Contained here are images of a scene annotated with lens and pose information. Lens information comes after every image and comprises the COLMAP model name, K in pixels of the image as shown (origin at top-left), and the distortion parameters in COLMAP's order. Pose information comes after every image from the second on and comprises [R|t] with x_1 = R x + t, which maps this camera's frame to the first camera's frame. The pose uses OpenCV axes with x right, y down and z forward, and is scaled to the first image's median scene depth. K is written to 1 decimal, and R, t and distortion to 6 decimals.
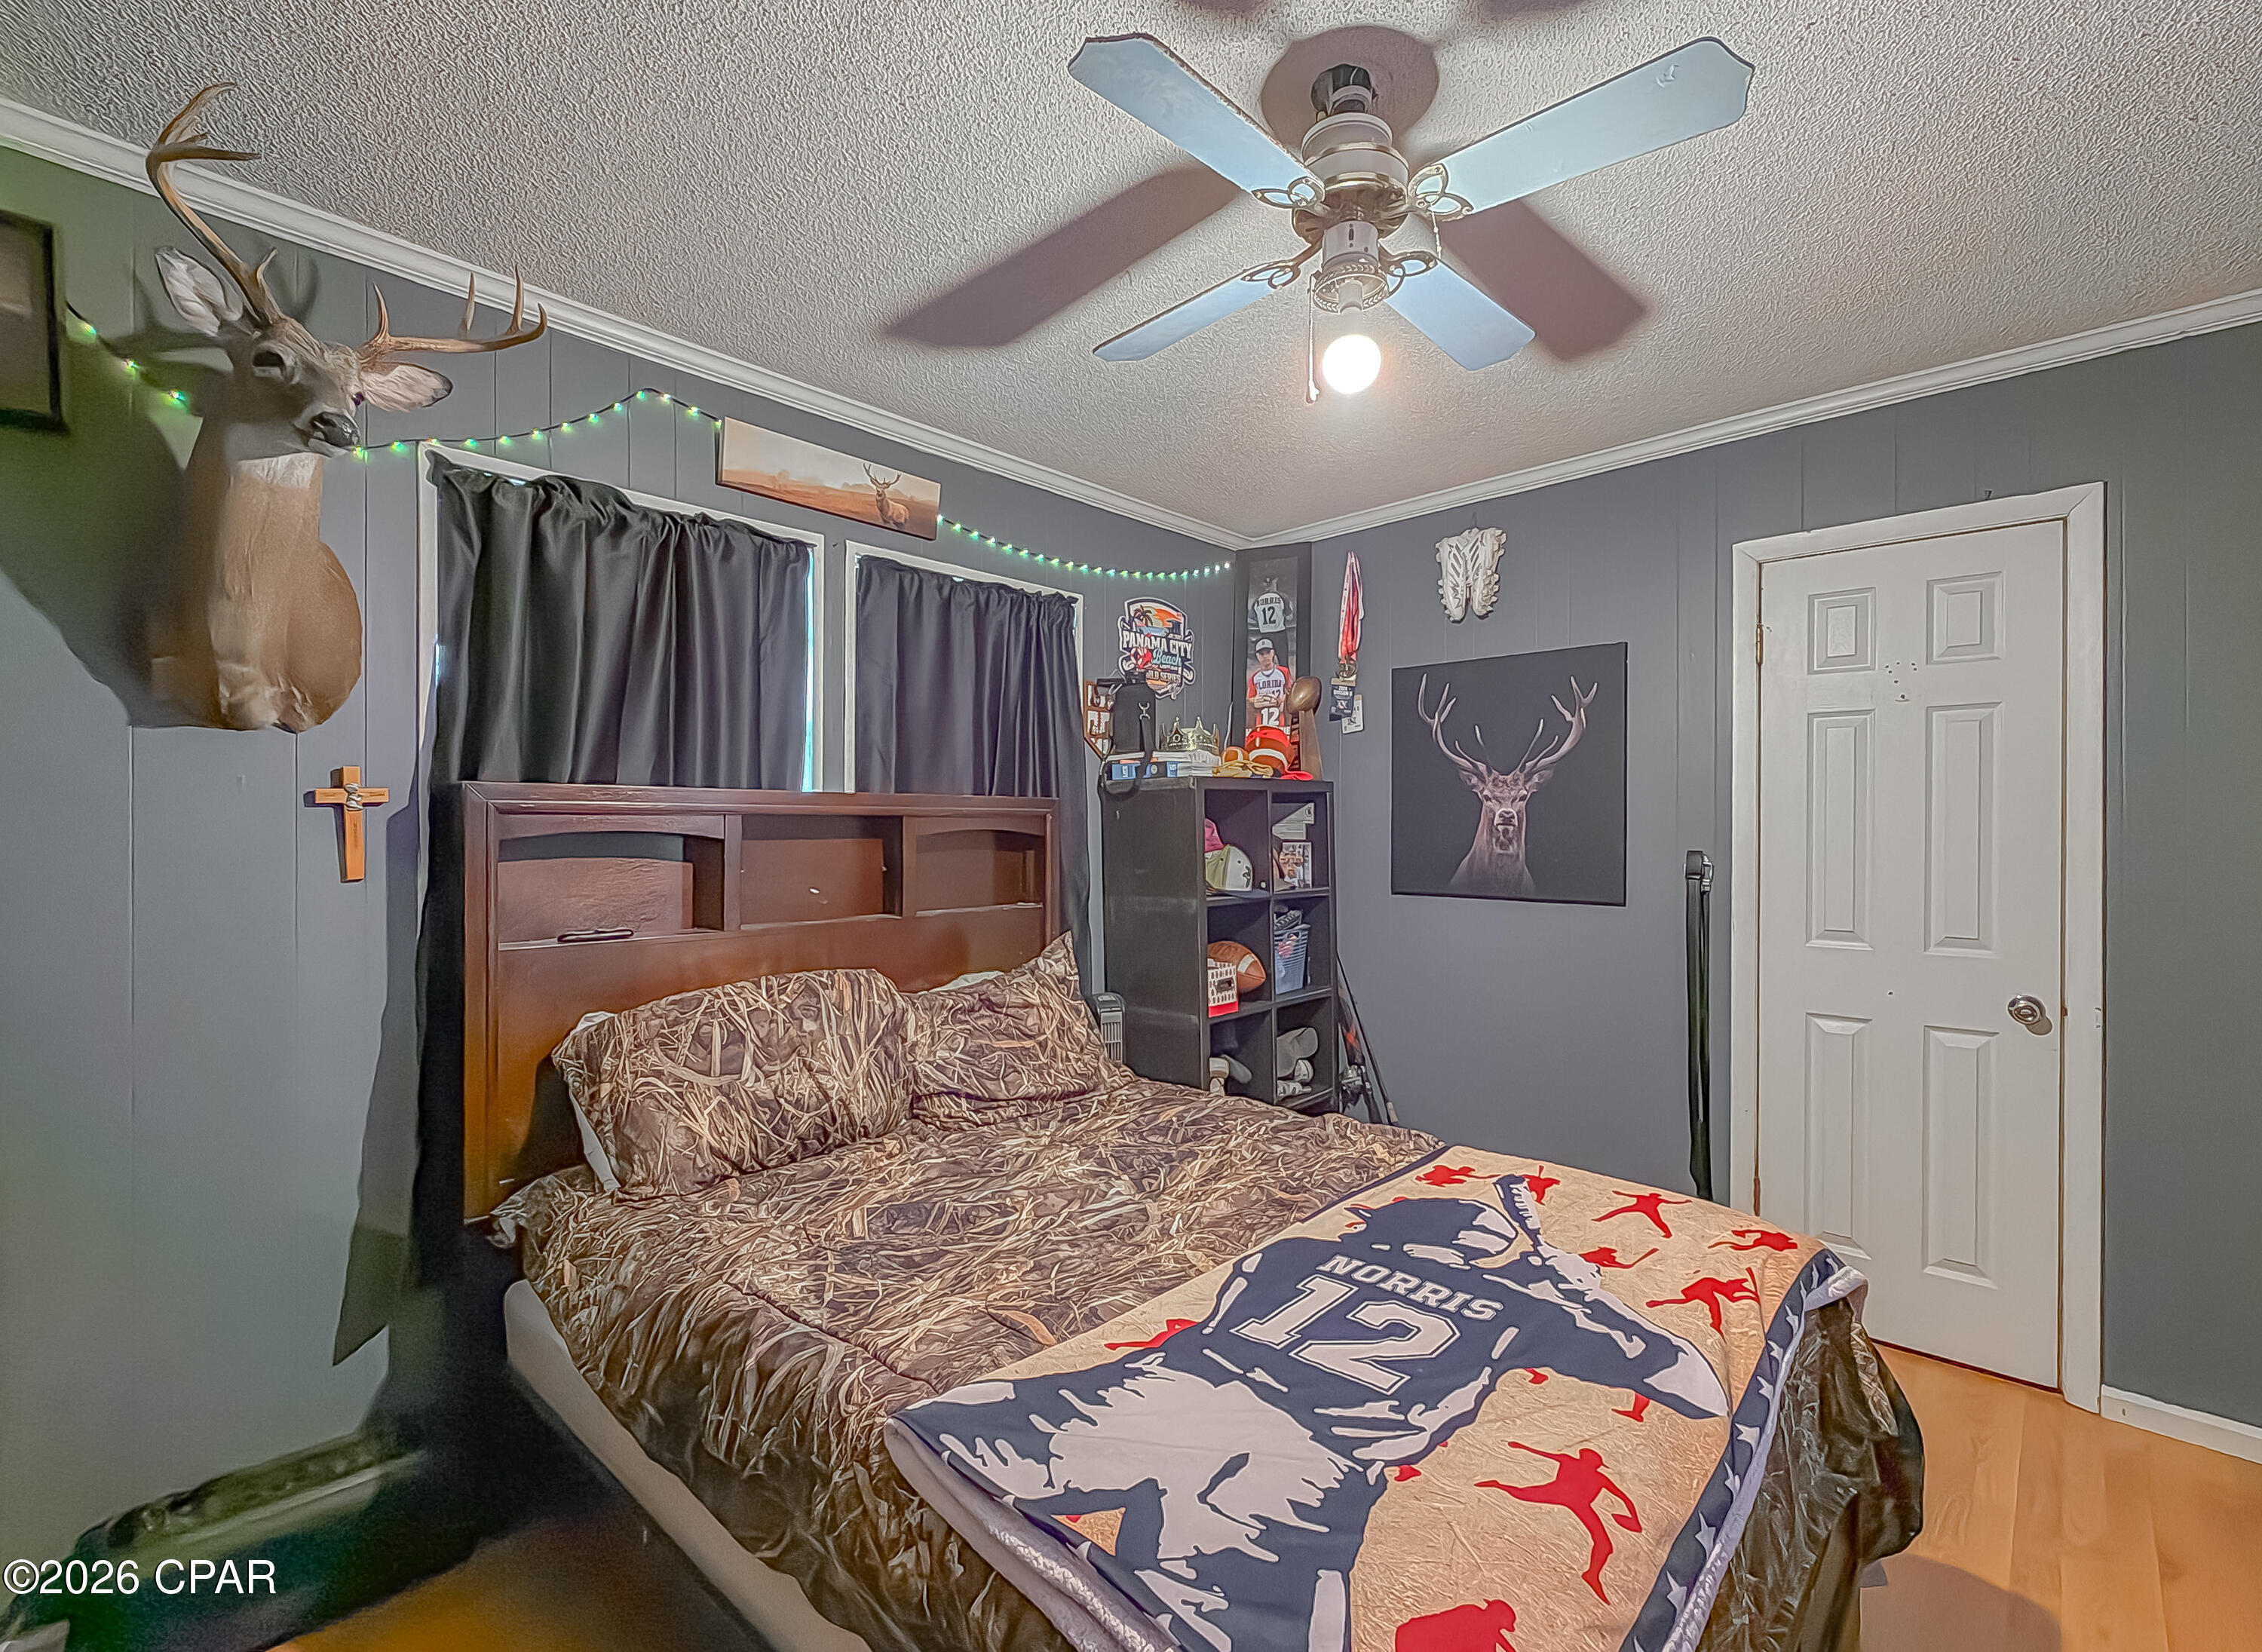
lens RADIAL K [[999.0, 0, 1131.0], [0, 999.0, 826.0], [0, 0, 1]] dist [-0.000873, -0.000233]
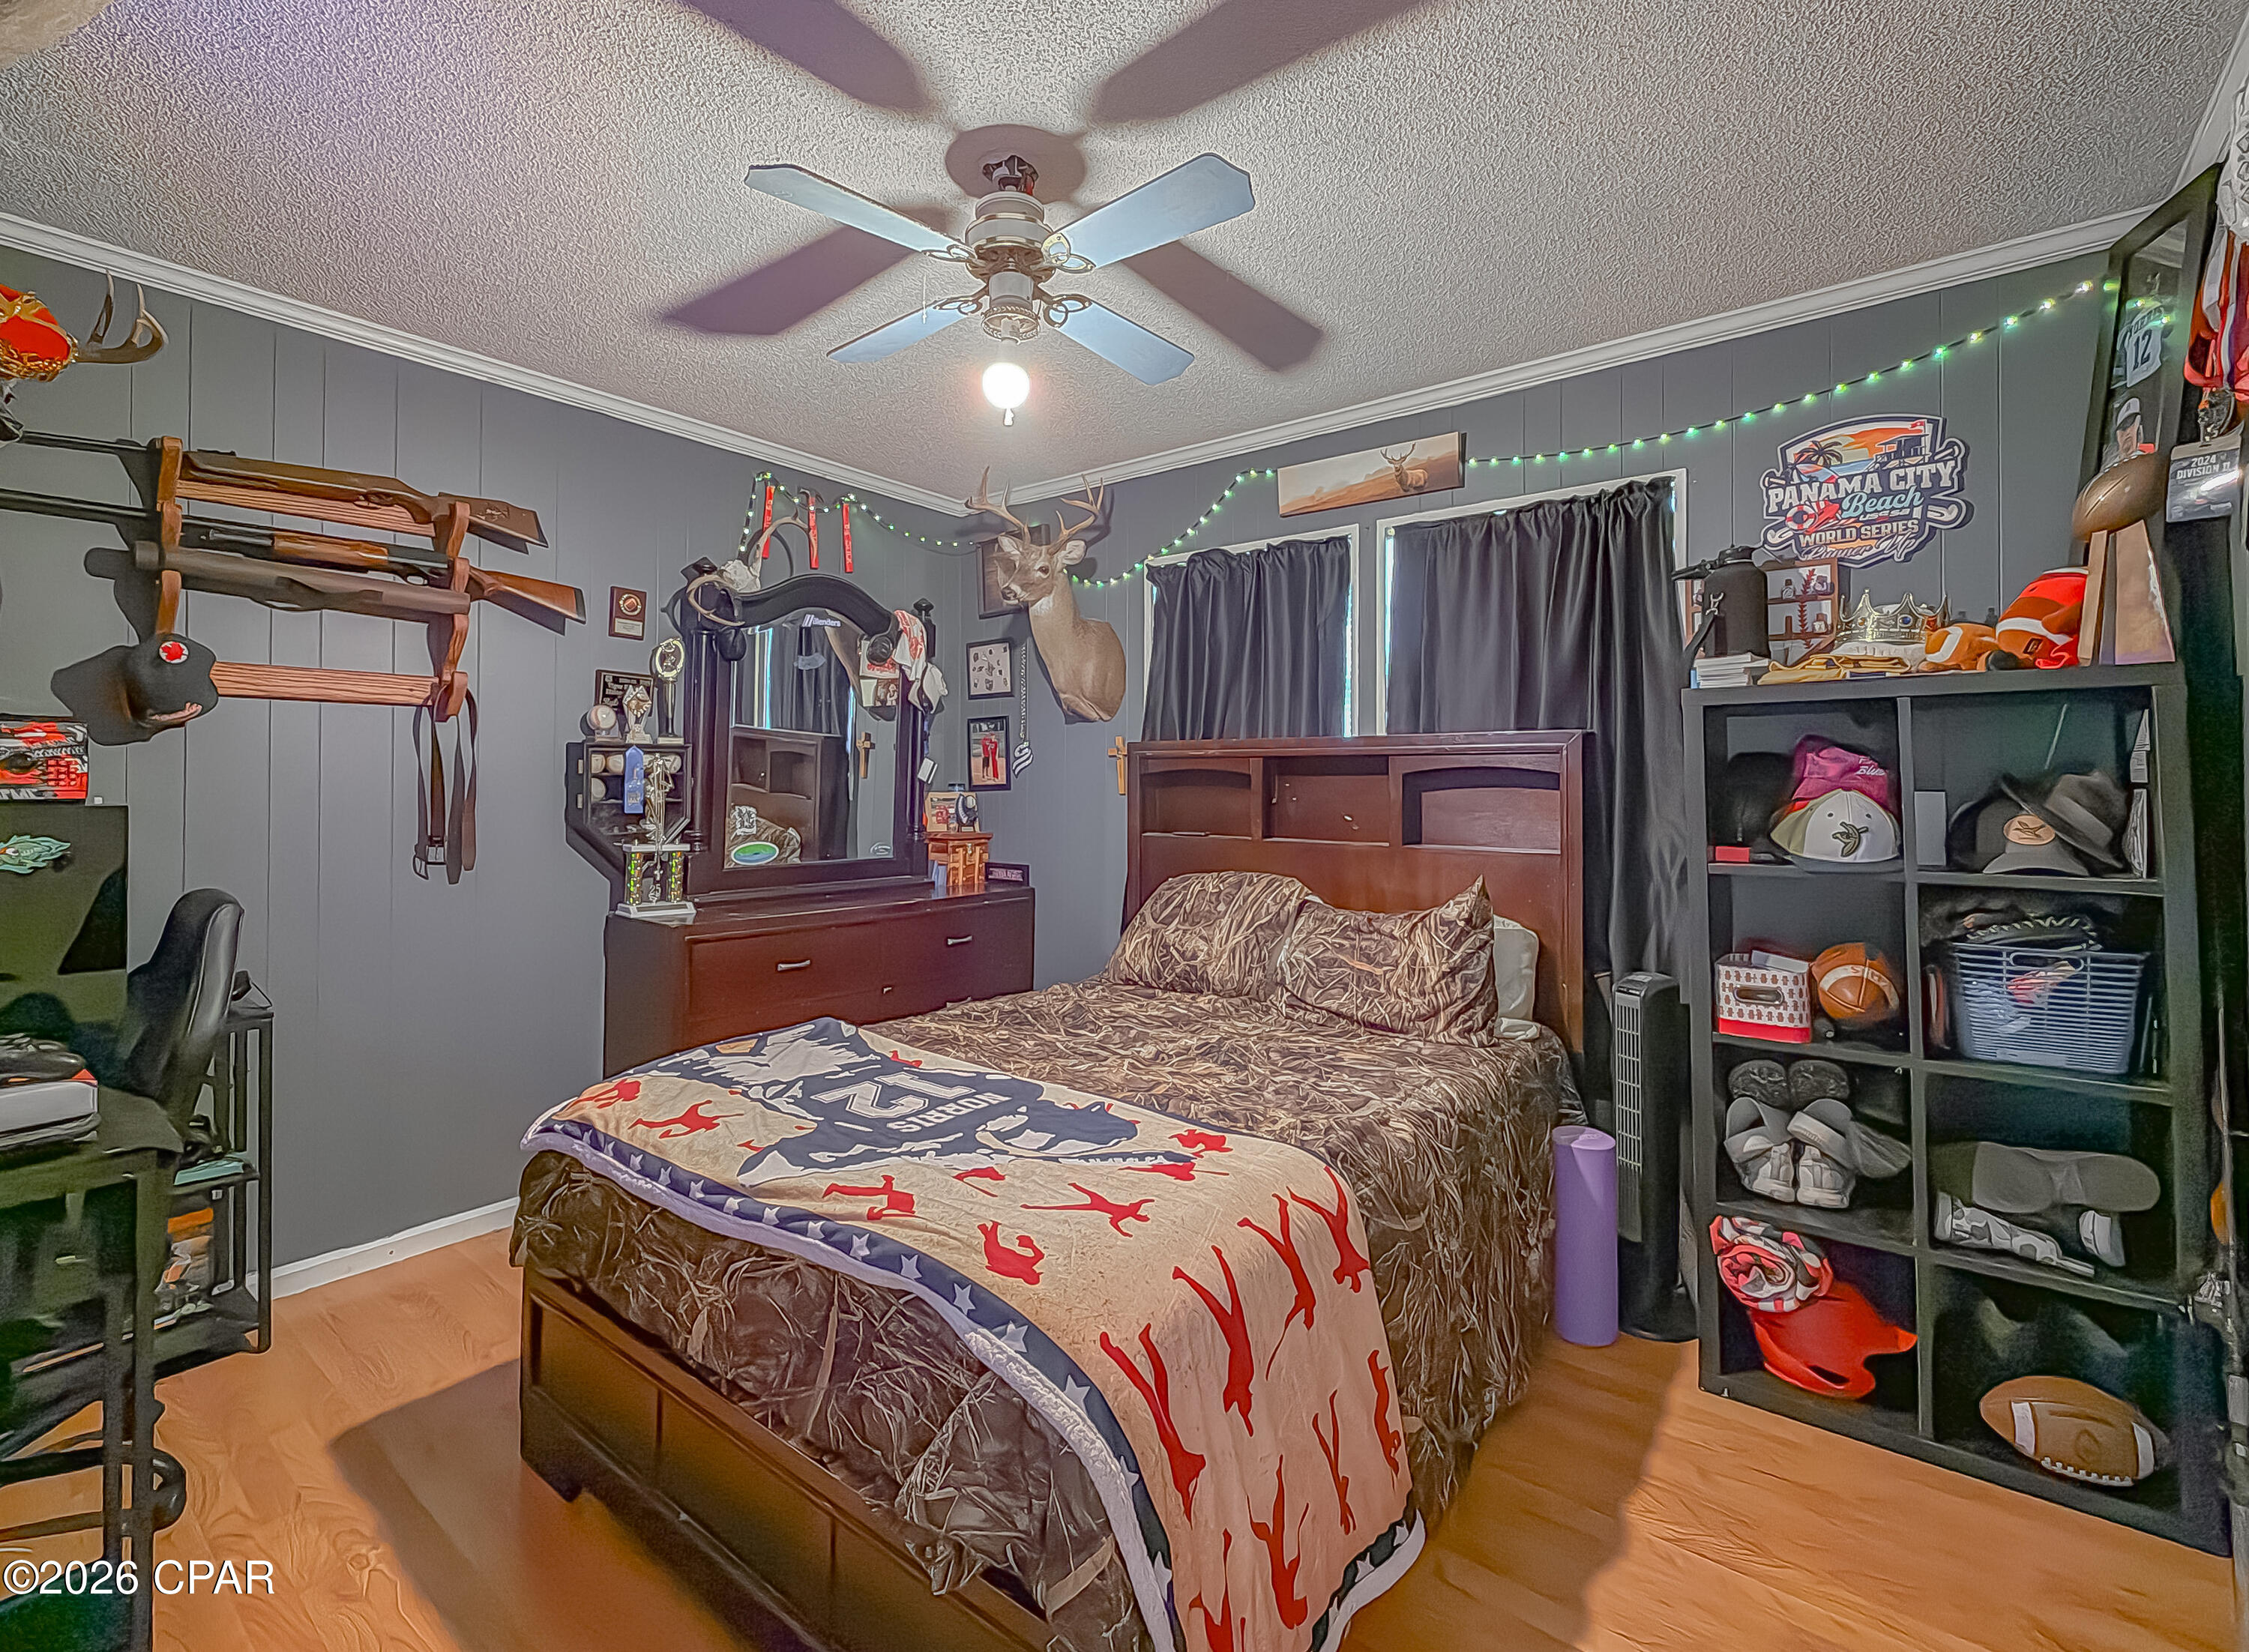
lens RADIAL K [[1021.9, 0, 1120.3], [0, 1021.9, 761.7], [0, 0, 1]] dist [-0.000306, -0.000339]
pose [[0.067739, -0.017485, -0.997550, 1.268187], [-0.003354, 0.999837, -0.017753, 0.027235], [0.997697, 0.004548, 0.067669, 0.889089]]
